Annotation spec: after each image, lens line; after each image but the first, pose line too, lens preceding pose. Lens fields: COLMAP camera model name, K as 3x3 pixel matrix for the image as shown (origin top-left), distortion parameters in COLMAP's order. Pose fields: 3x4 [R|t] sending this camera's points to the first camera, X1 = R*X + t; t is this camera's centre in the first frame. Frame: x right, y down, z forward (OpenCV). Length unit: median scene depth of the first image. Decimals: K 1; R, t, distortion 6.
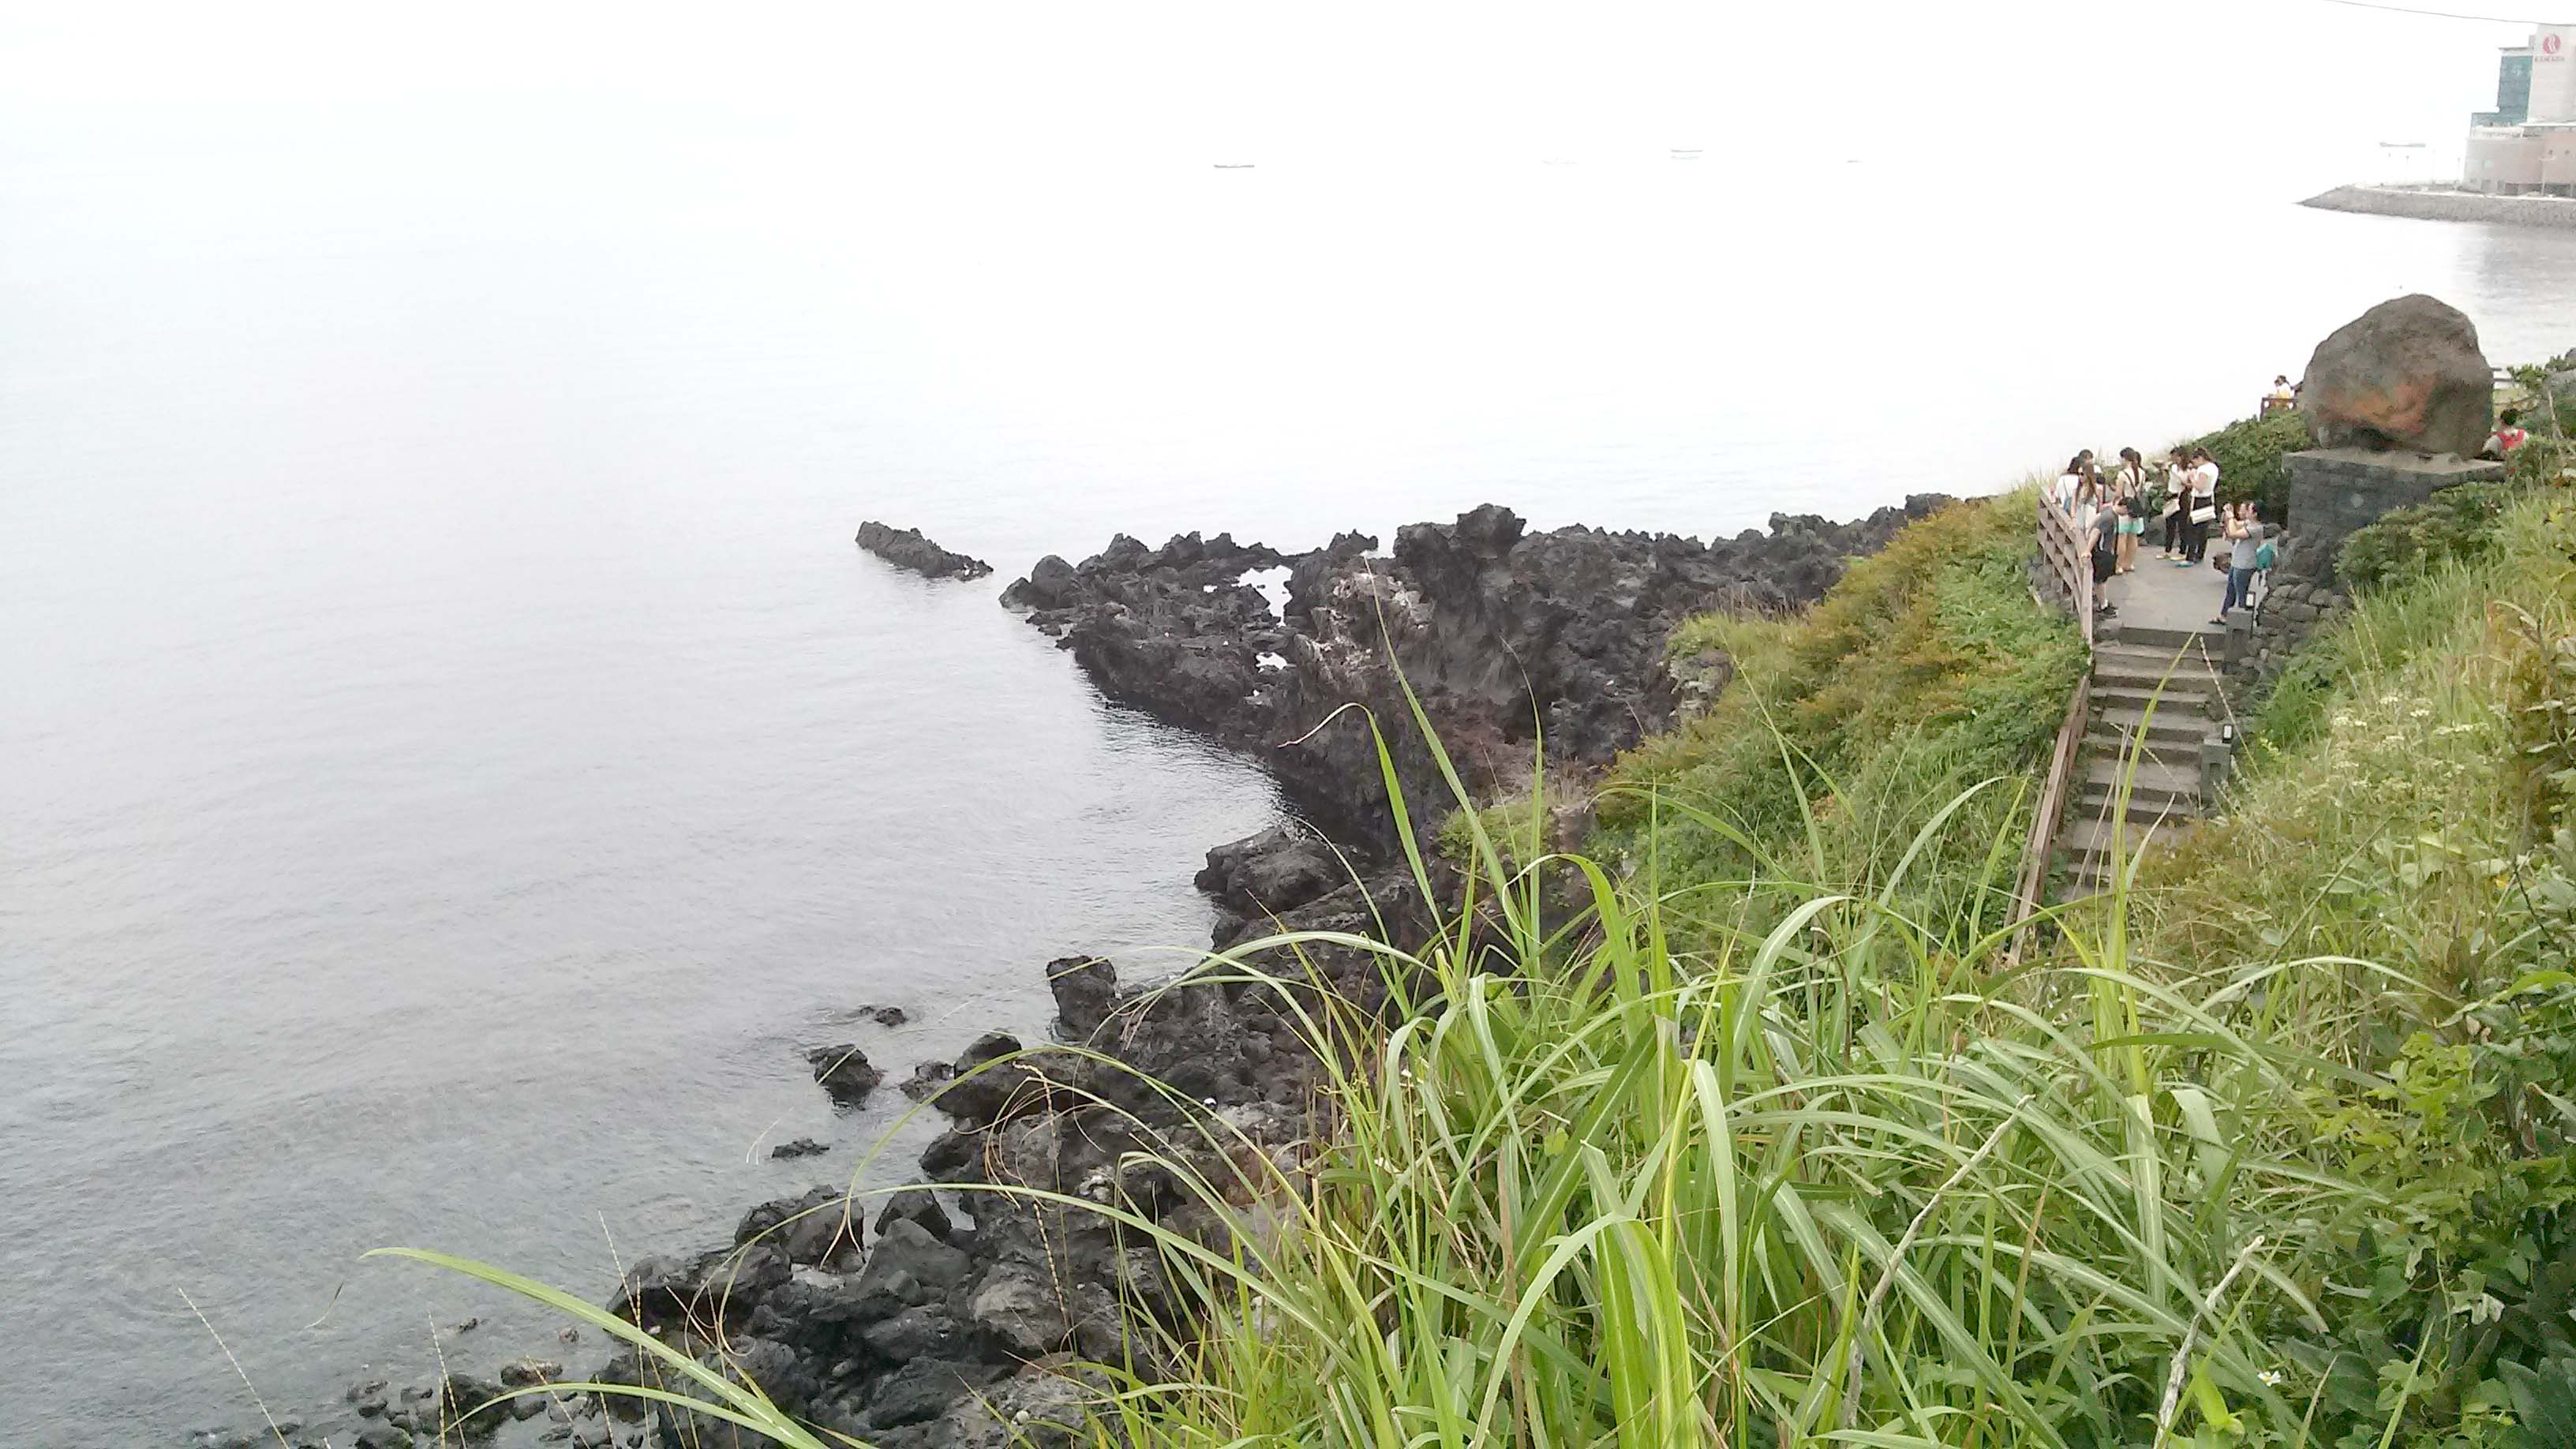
lens RADIAL K [[2200.8, 0, 1289.9], [0, 2200.8, 856.4], [0, 0, 1]] dist [0.073507, -0.158727]
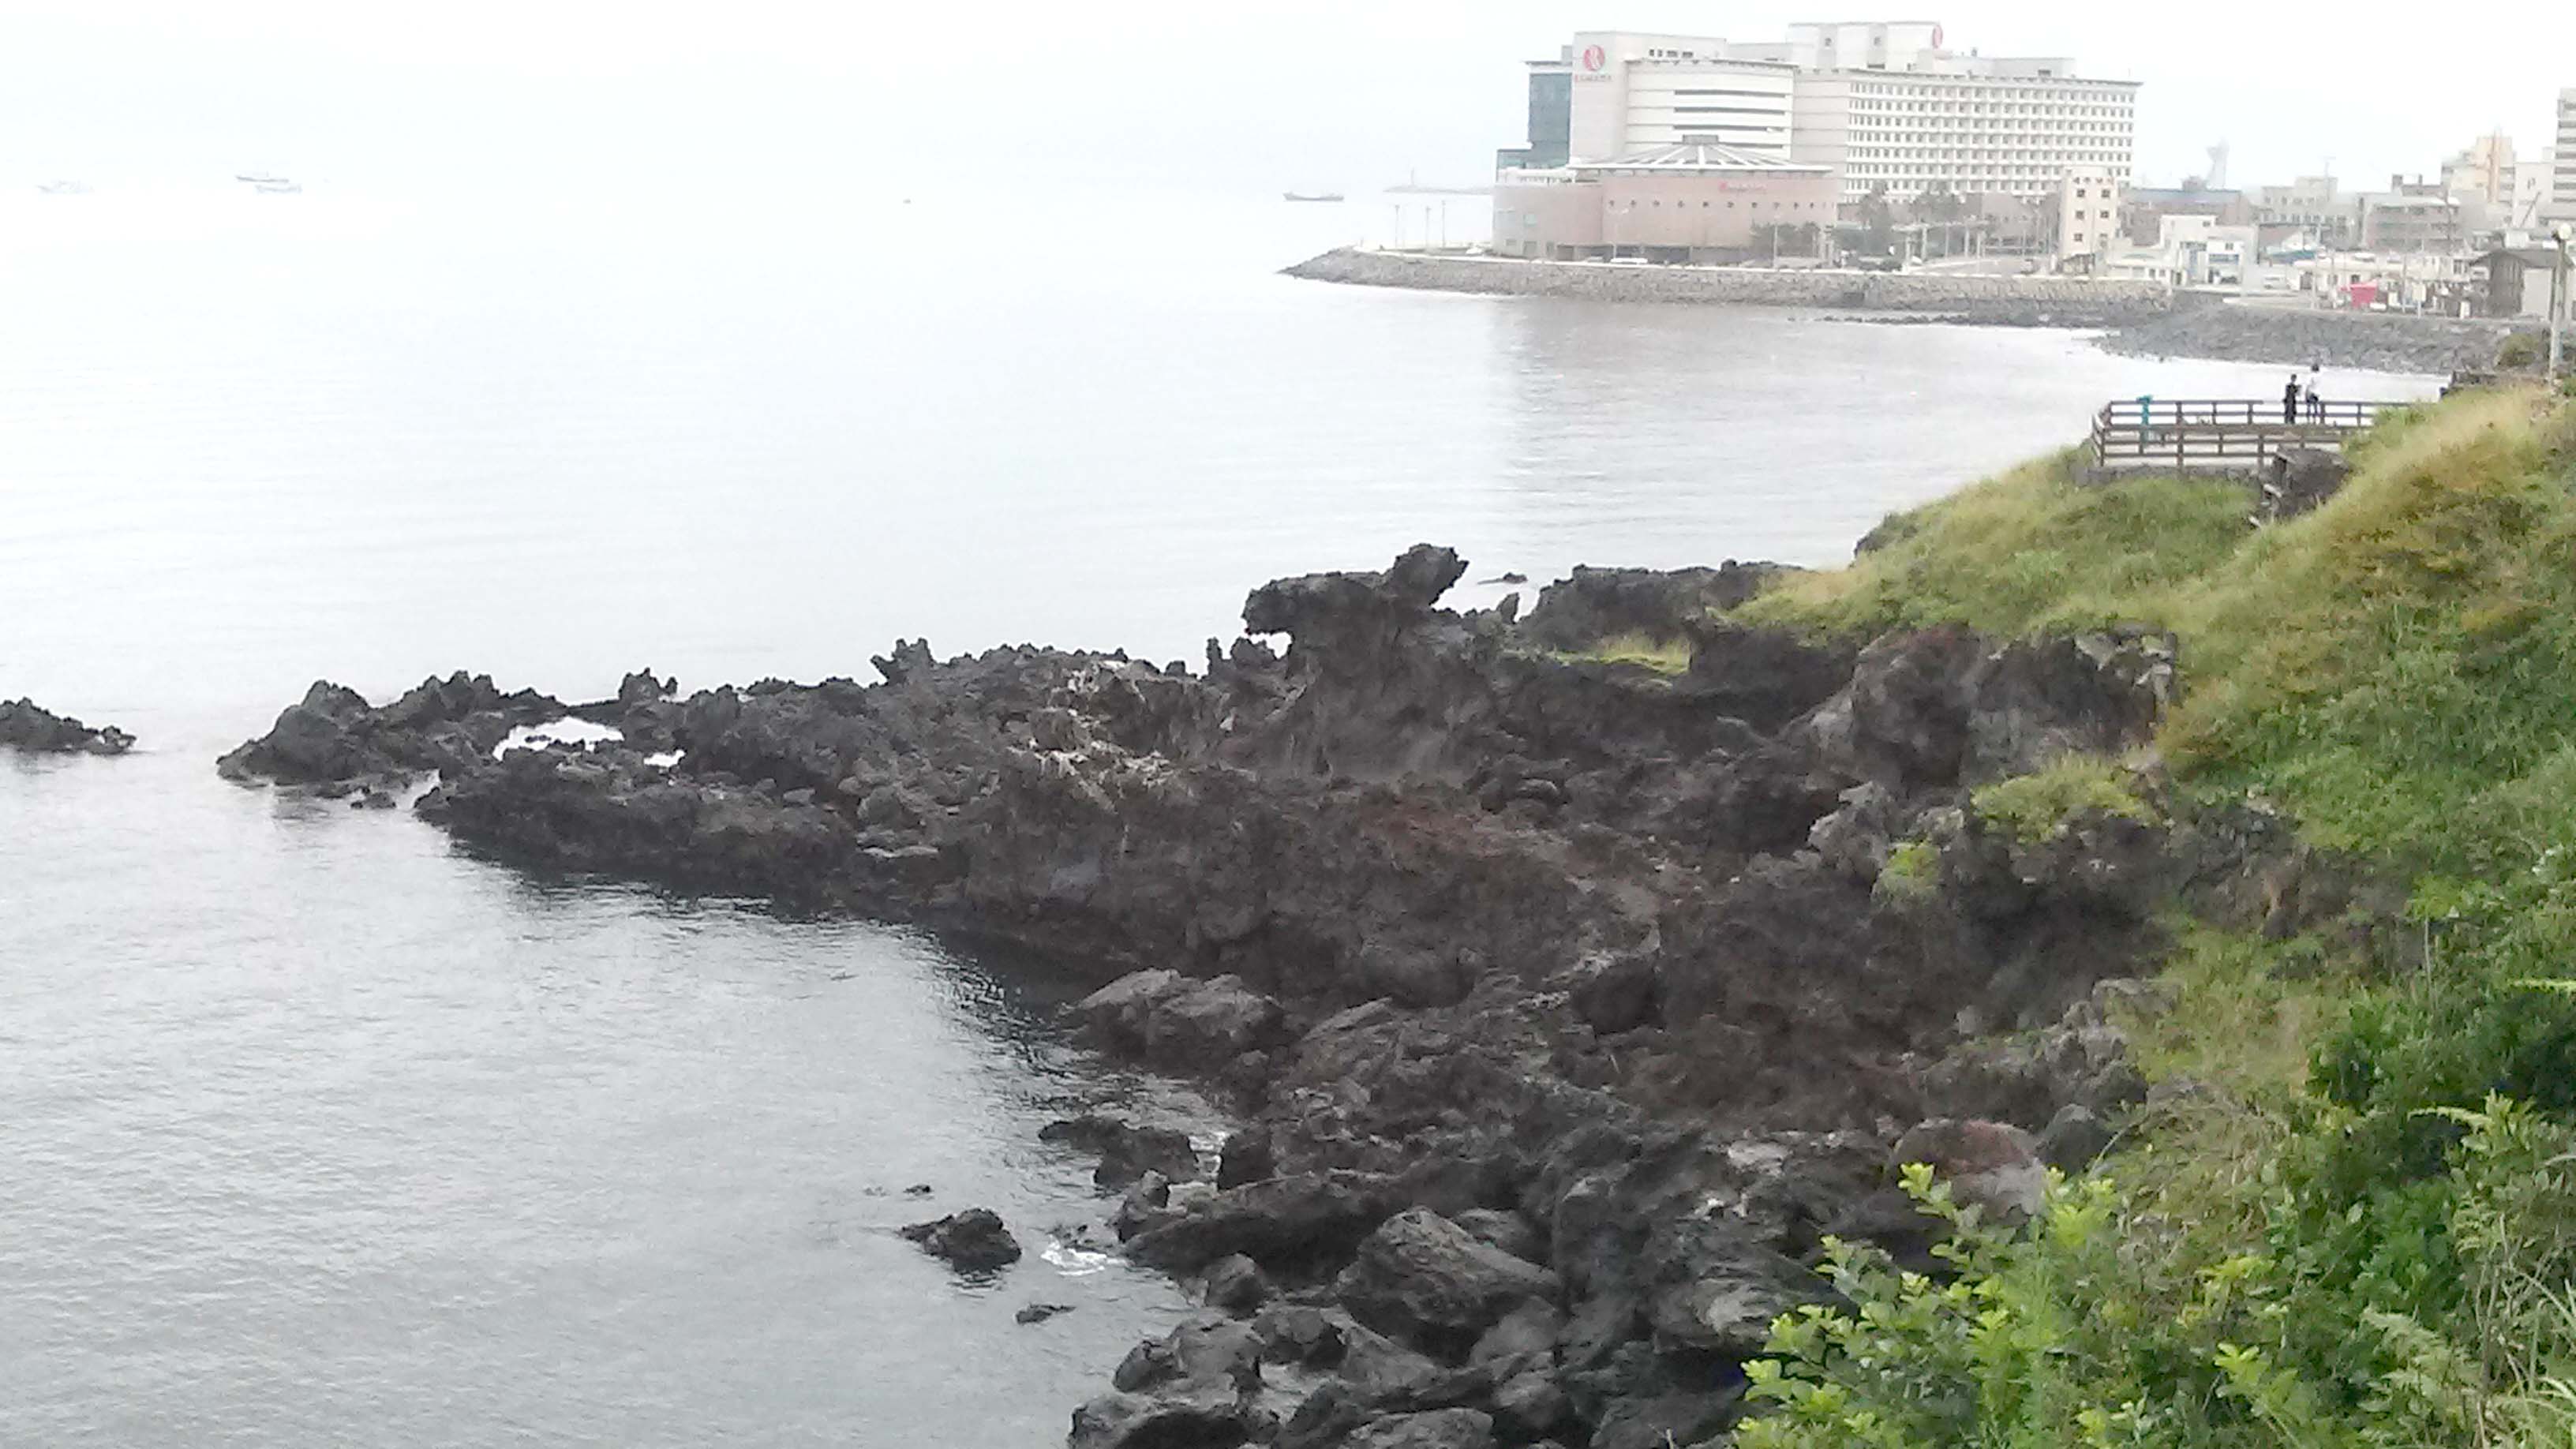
lens RADIAL K [[3595.1, 0, 1279.5], [0, 3595.1, 847.7], [0, 0, 1]] dist [0.112634, -0.013487]
pose [[0.907365, -0.048774, 0.417505, -0.297001], [0.100694, 0.989547, -0.103239, 0.047735], [-0.408105, 0.135715, 0.902791, -0.094865]]
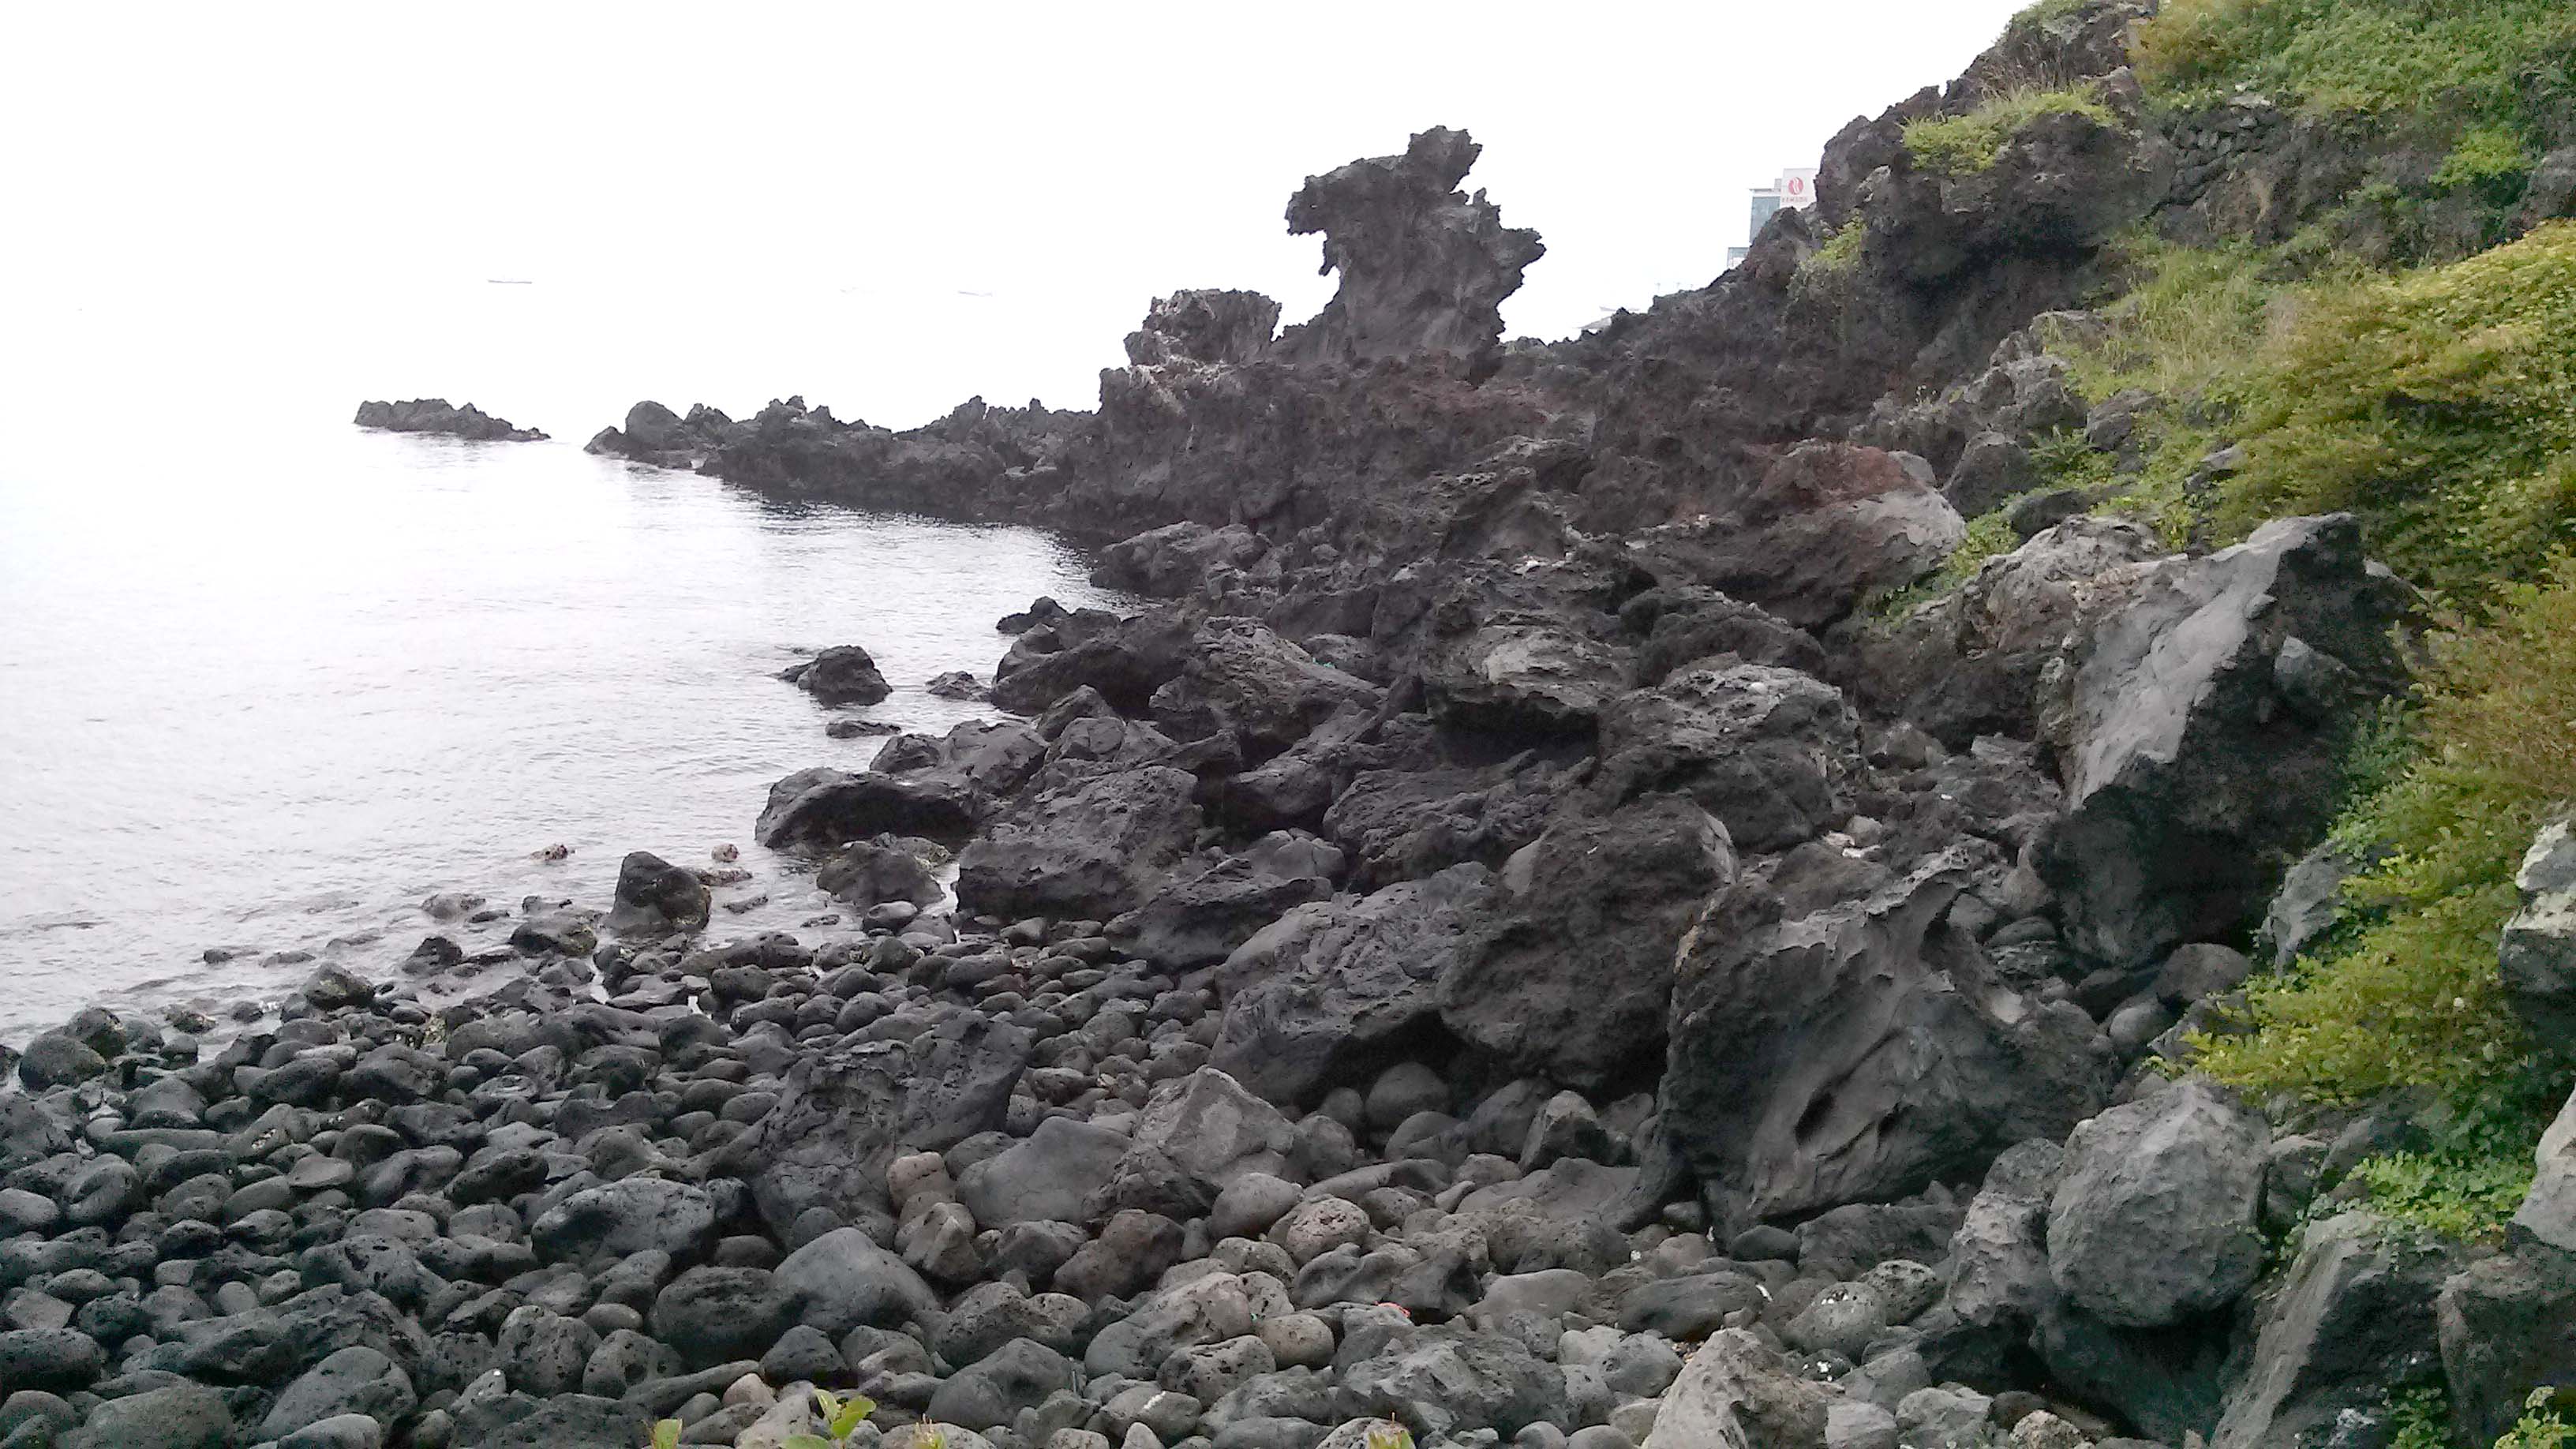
lens RADIAL K [[2251.9, 0, 1287.2], [0, 2251.9, 786.6], [0, 0, 1]] dist [0.073414, -0.242241]
pose [[0.954674, -0.022609, 0.296794, -0.135590], [0.049487, 0.995290, -0.083360, 0.096942], [-0.293512, 0.094269, 0.951296, 0.110727]]
